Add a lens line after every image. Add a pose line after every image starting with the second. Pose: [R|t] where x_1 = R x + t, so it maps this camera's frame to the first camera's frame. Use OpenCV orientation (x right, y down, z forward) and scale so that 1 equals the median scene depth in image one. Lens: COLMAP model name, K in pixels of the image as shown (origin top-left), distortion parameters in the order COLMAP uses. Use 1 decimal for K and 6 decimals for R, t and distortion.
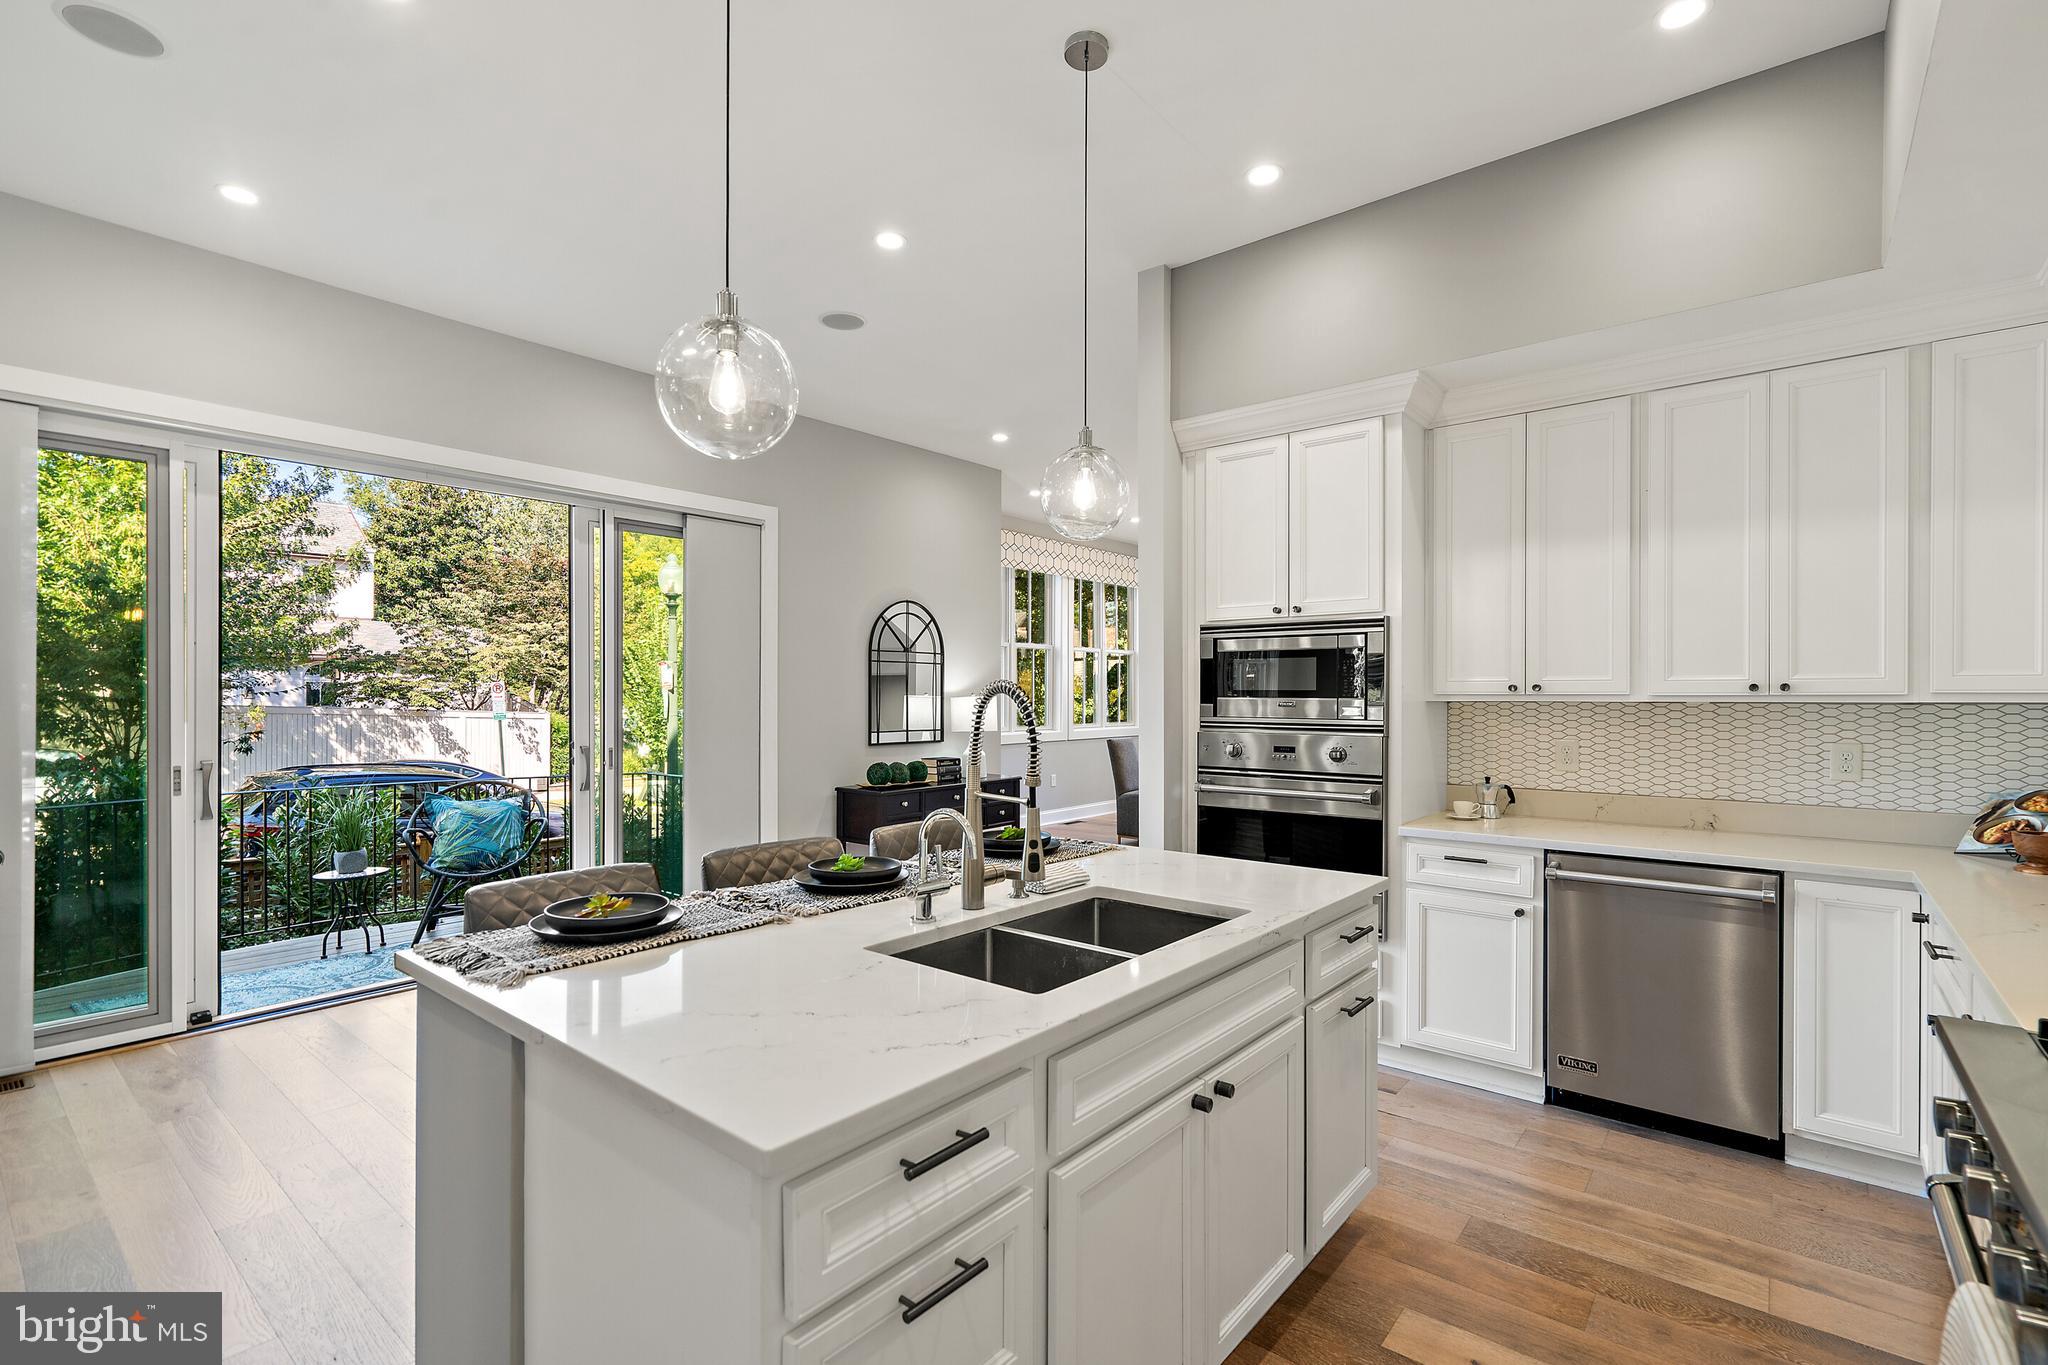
lens RADIAL K [[933.4, 0, 1031.6], [0, 933.4, 682.8], [0, 0, 1]] dist [-0.003907, 0.002721]
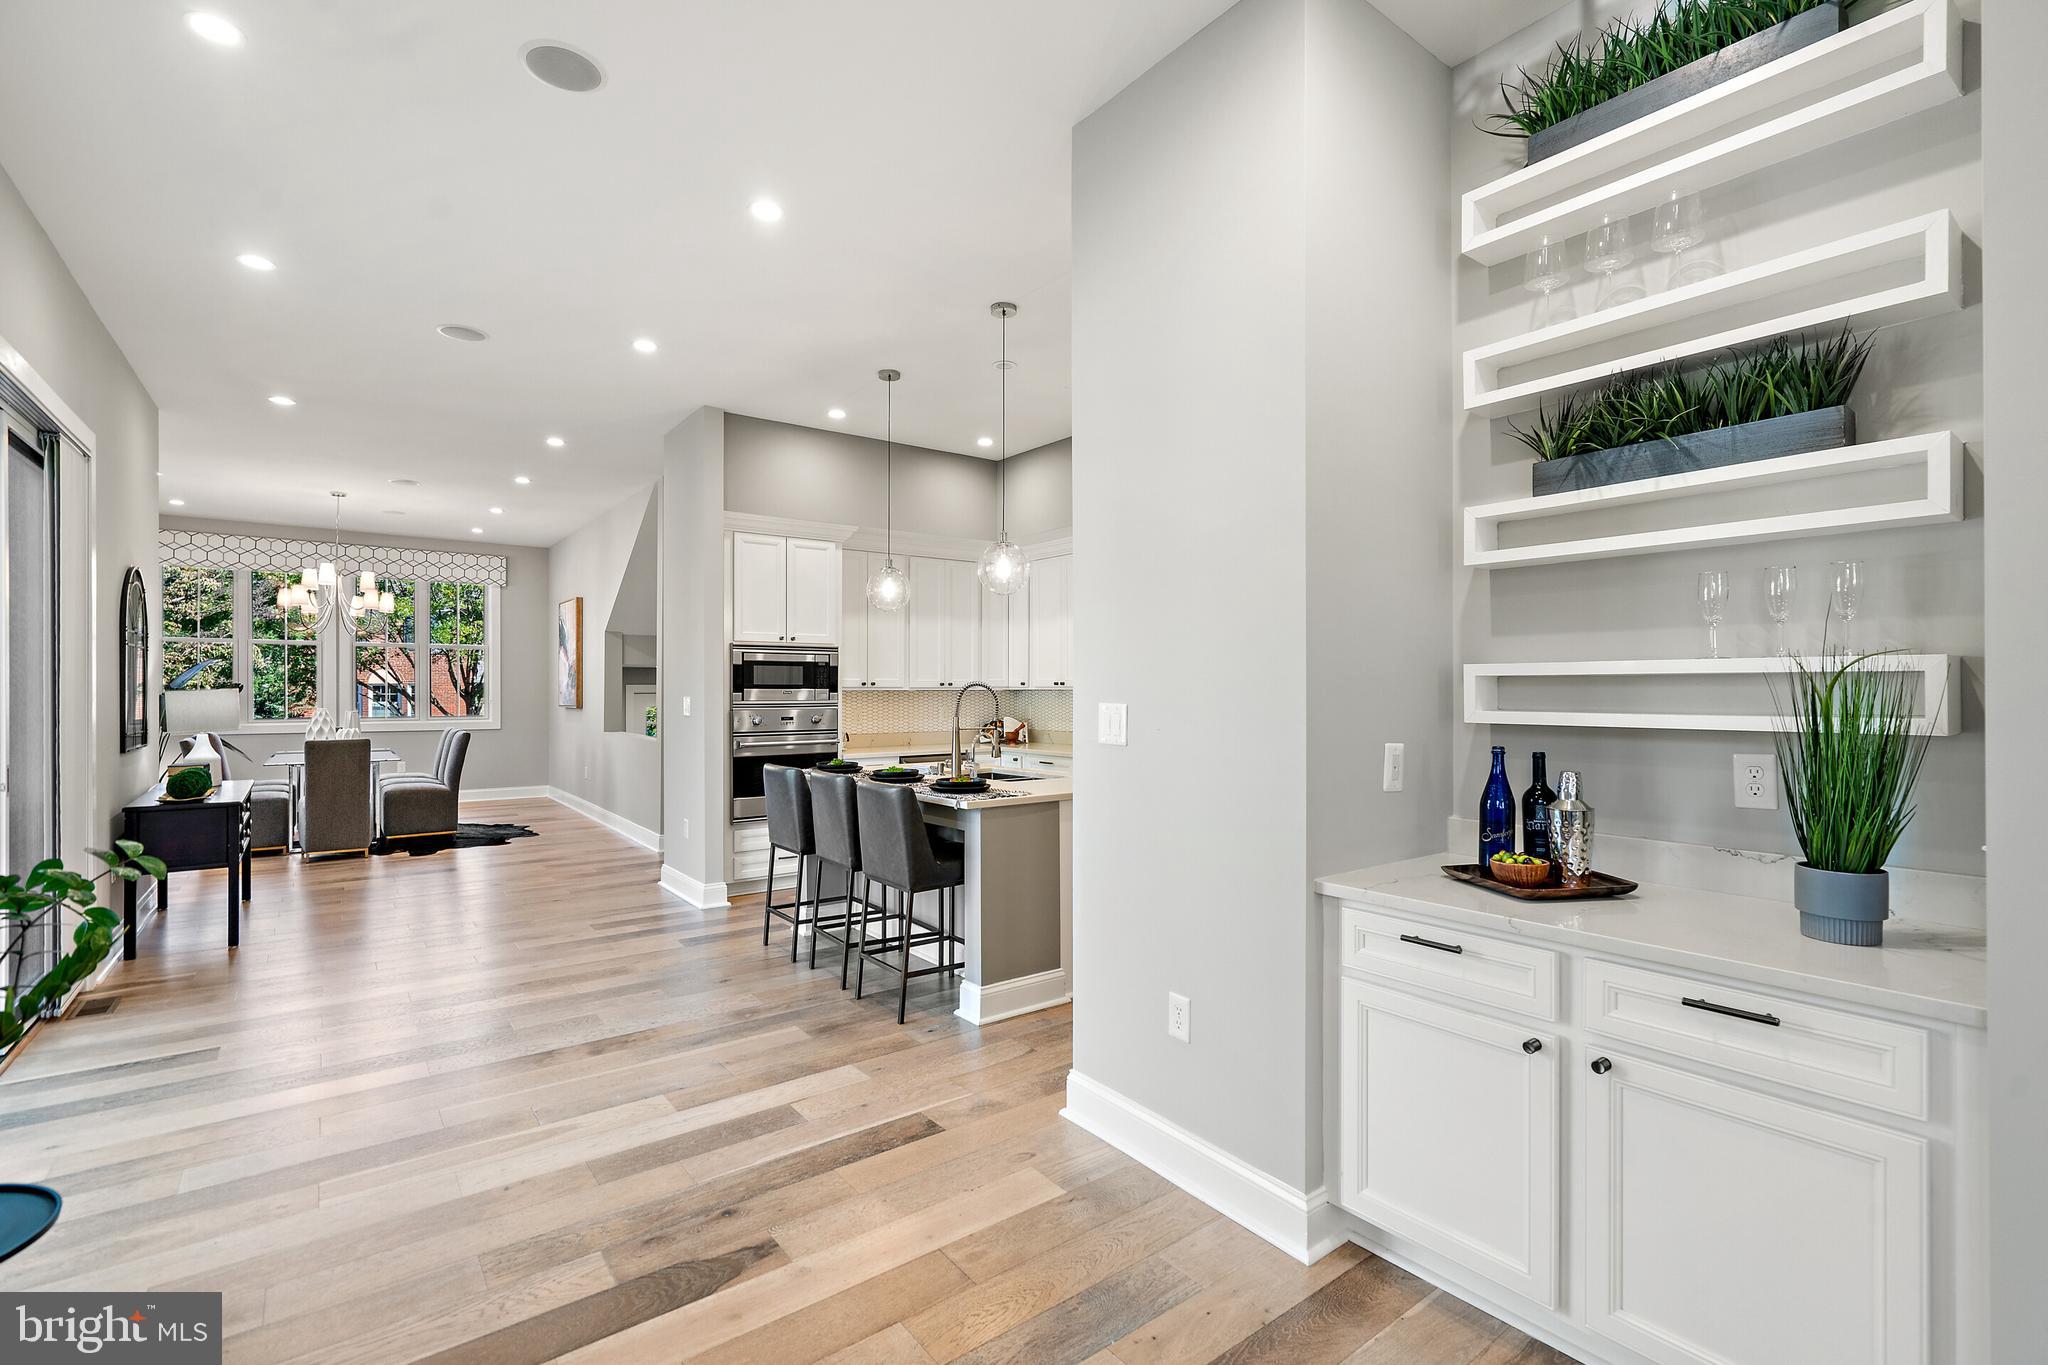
lens RADIAL K [[933.4, 0, 1026.8], [0, 933.4, 689.9], [0, 0, 1]] dist [-0.003907, 0.002721]
pose [[0.231940, -0.006048, 0.972711, -1.253418], [-0.017565, 0.999792, 0.010405, -0.008305], [-0.972571, -0.019499, 0.231785, 0.150233]]
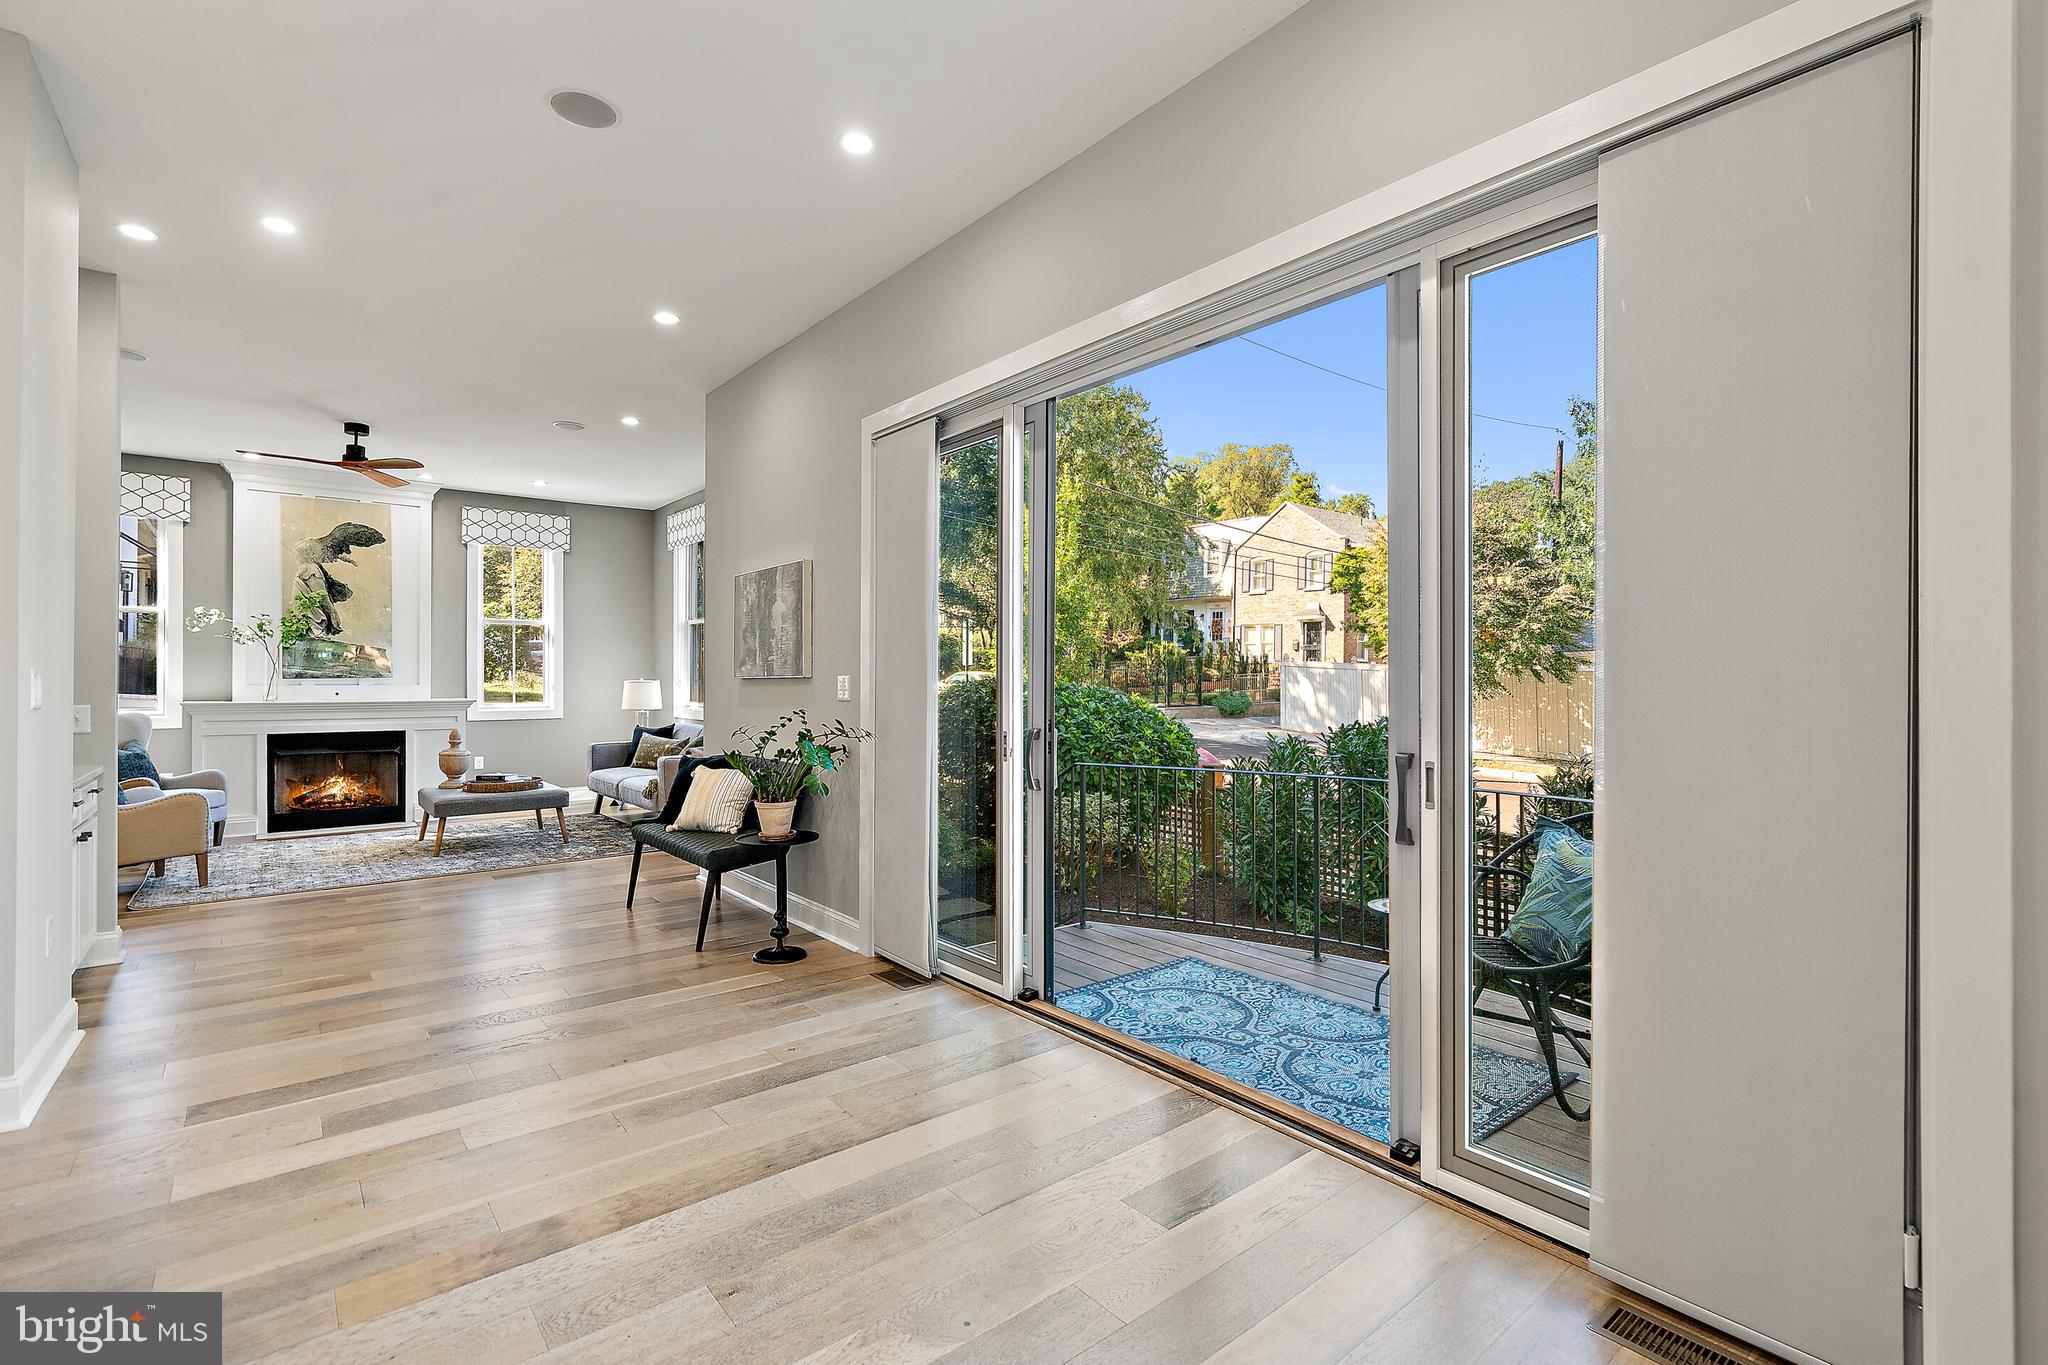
lens RADIAL K [[933.4, 0, 1031.3], [0, 933.4, 683.0], [0, 0, 1]] dist [-0.003907, 0.002721]
pose [[-0.196066, -0.002967, -0.980586, 0.066710], [0.017291, 0.999829, -0.006483, 0.037405], [0.980438, -0.018226, -0.195981, 1.195371]]
